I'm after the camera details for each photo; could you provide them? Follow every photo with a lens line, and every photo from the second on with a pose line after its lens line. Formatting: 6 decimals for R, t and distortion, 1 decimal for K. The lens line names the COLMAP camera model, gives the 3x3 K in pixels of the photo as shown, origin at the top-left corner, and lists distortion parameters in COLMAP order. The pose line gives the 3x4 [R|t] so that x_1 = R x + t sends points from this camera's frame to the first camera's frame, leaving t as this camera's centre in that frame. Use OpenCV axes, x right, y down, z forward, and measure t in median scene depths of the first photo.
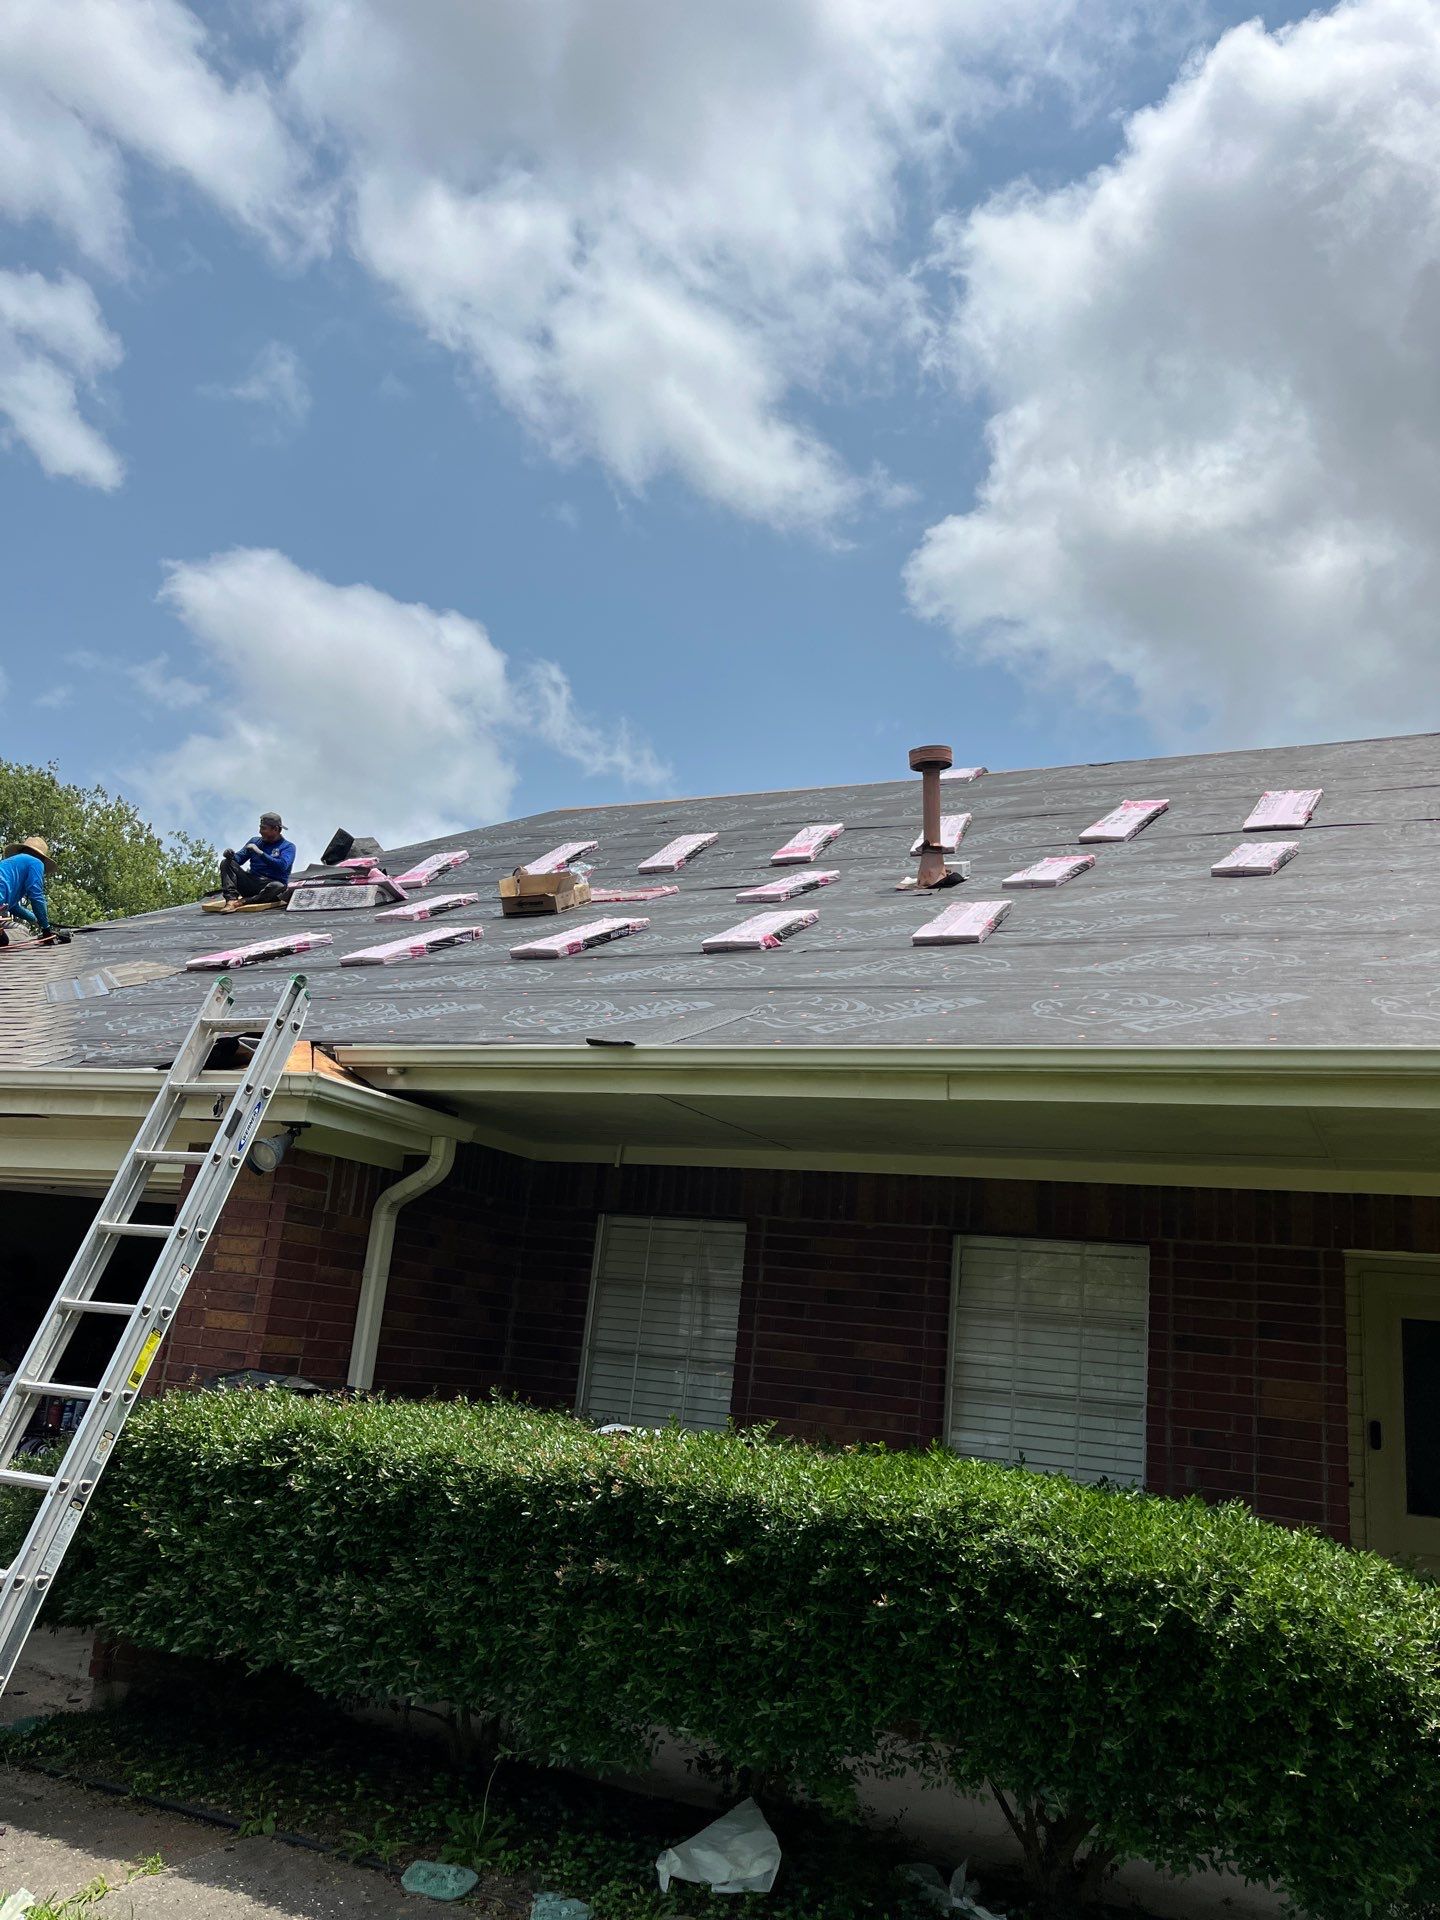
lens RADIAL K [[1440.4, 0, 726.8], [0, 1440.4, 963.2], [0, 0, 1]] dist [0.046958, -0.083351]
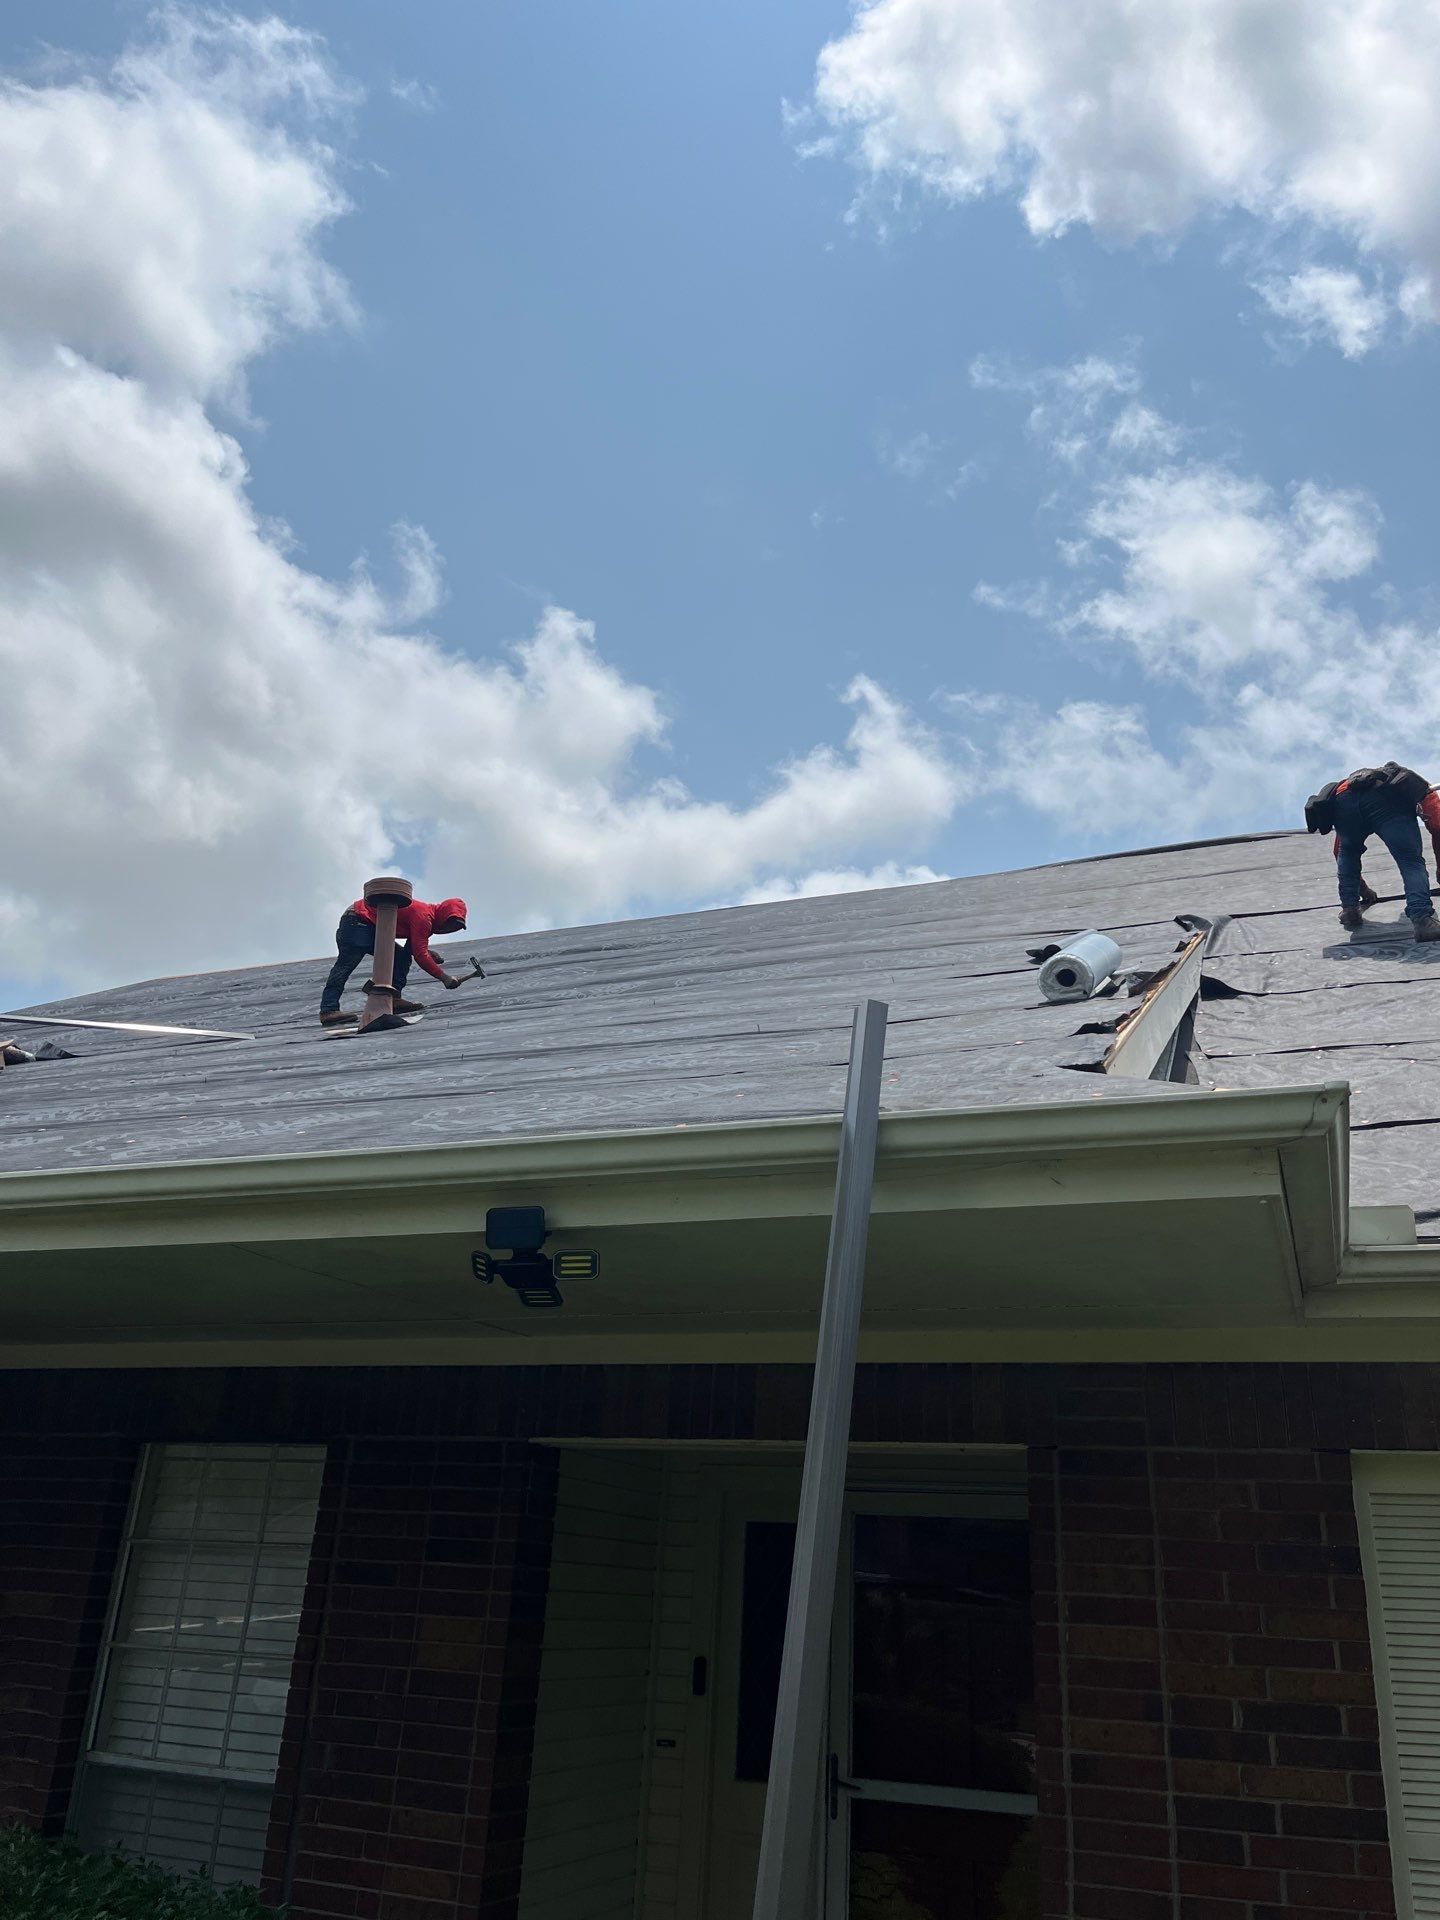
lens RADIAL K [[1405.4, 0, 750.2], [0, 1405.4, 913.4], [0, 0, 1]] dist [0.046112, -0.069256]
pose [[0.995952, -0.011255, 0.089182, 0.471326], [0.026910, 0.983961, -0.176340, 0.051766], [-0.085767, 0.178027, 0.980281, 0.165244]]
